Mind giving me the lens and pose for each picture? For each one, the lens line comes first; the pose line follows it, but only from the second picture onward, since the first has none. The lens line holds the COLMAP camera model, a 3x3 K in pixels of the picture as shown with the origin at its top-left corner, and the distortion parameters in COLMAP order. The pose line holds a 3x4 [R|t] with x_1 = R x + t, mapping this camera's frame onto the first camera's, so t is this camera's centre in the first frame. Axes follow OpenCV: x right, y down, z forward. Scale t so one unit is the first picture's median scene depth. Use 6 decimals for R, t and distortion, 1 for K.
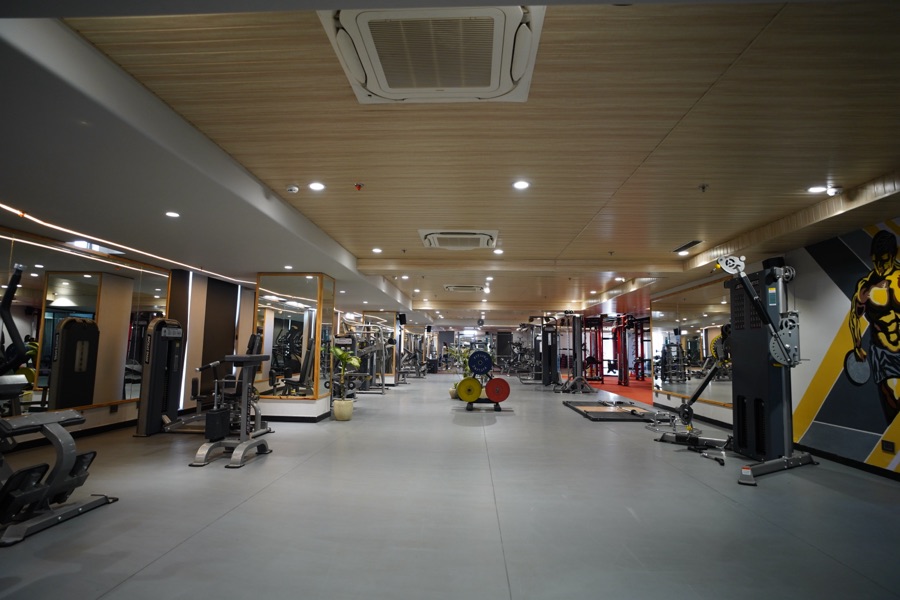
lens RADIAL K [[469.6, 0, 450.0], [0, 469.6, 300.0], [0, 0, 1]] dist [-0.047535, 0.026917]
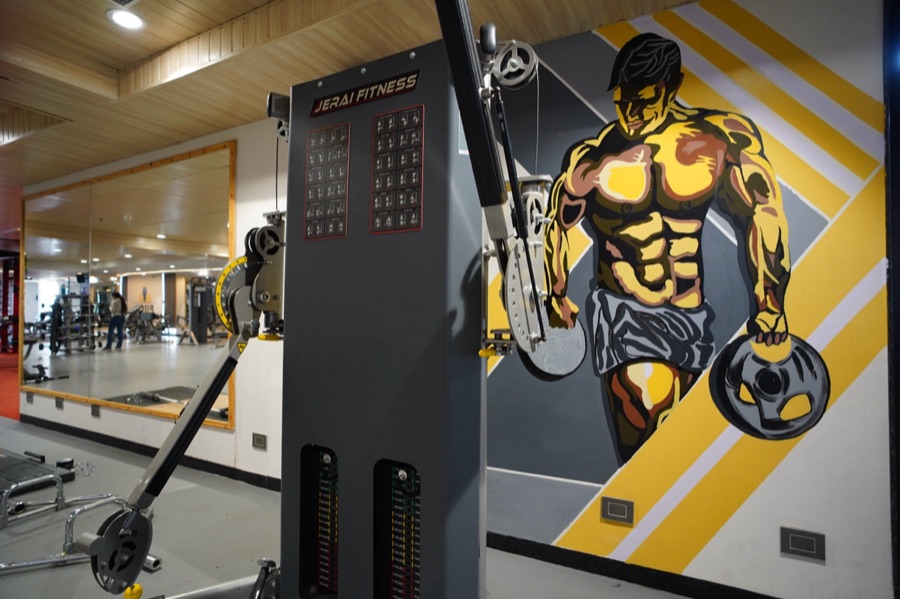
lens RADIAL K [[469.6, 0, 450.0], [0, 469.6, 299.5], [0, 0, 1]] dist [-0.047535, 0.026917]
pose [[0.426581, 0.000191, 0.904449, 0.443988], [-0.090100, 0.995035, 0.042286, 0.100358], [-0.899950, -0.099529, 0.424480, 0.929904]]
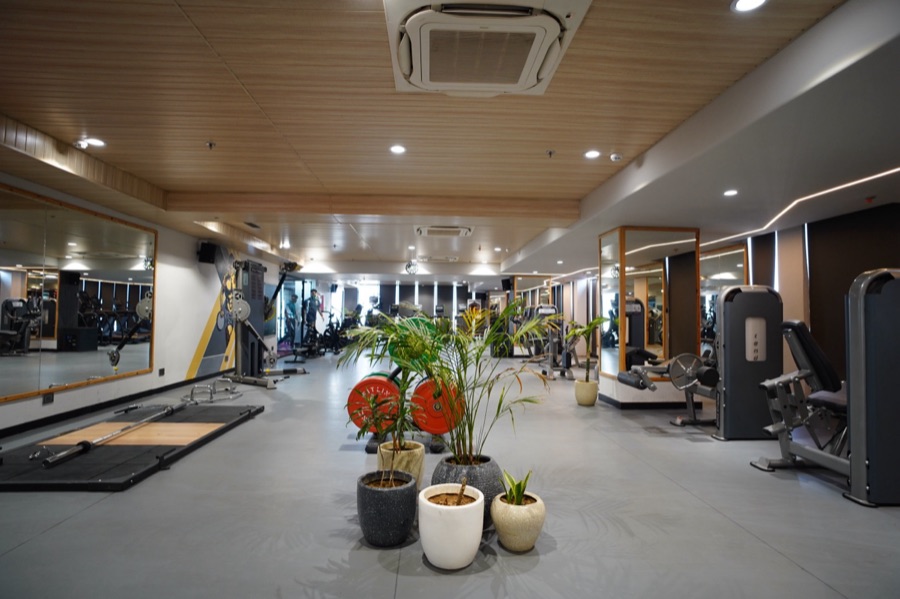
lens RADIAL K [[469.6, 0, 450.0], [0, 469.6, 299.5], [0, 0, 1]] dist [-0.047535, 0.026917]
pose [[-0.994710, -0.030300, -0.098155, 0.195070], [-0.015639, 0.989040, -0.146820, 0.328671], [0.101528, -0.144508, -0.984281, 2.951533]]
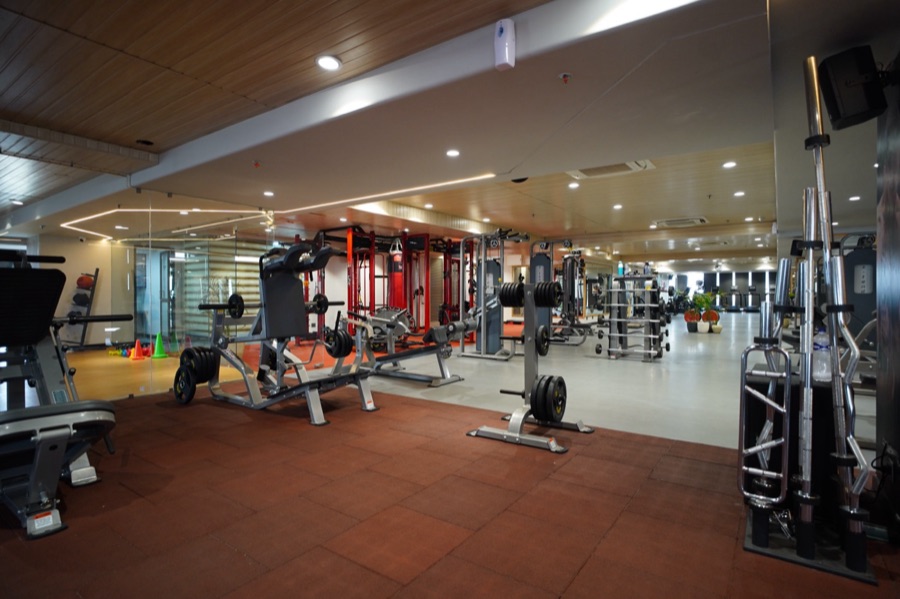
lens RADIAL K [[469.6, 0, 450.0], [0, 469.6, 299.5], [0, 0, 1]] dist [-0.047535, 0.026917]
pose [[-0.843448, -0.019903, 0.536843, -0.000088], [-0.070826, 0.994710, -0.074398, 0.556240], [-0.532522, -0.100773, -0.840396, 5.002678]]
